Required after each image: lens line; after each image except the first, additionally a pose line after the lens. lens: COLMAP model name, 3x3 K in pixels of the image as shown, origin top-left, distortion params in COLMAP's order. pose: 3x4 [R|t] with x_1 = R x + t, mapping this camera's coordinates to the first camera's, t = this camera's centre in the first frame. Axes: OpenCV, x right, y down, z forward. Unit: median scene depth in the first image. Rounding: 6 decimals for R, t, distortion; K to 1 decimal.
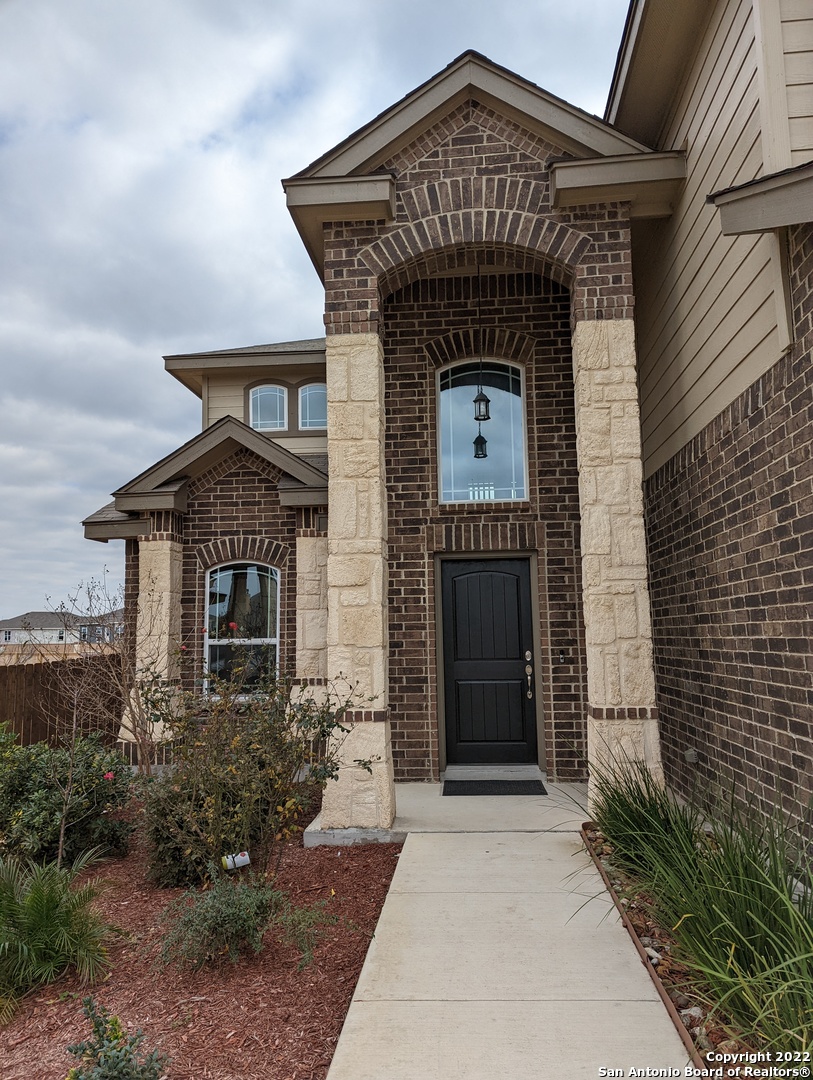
lens RADIAL K [[759.7, 0, 414.4], [0, 759.7, 548.6], [0, 0, 1]] dist [0.076802, -0.056324]
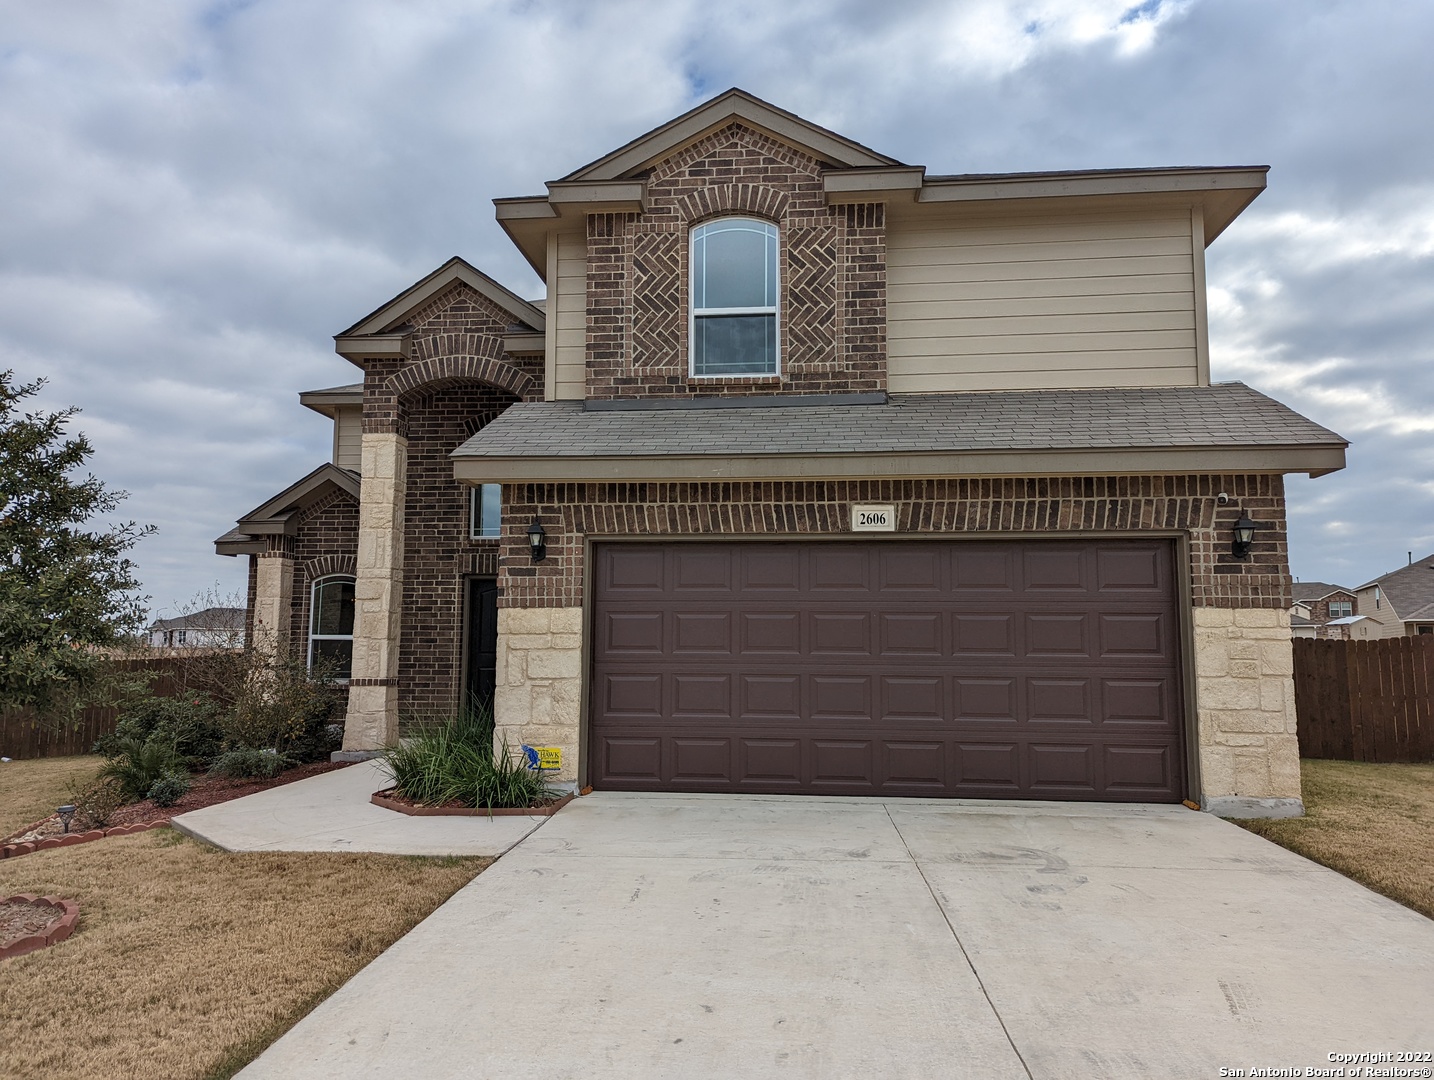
lens RADIAL K [[1008.7, 0, 717.0], [0, 1008.7, 540.0], [0, 0, 1]] dist [0.076802, -0.056324]
pose [[0.999678, 0.023202, -0.010242, 0.485991], [-0.023152, 0.999719, 0.004997, -0.073999], [0.010355, -0.004758, 0.999935, -0.805039]]
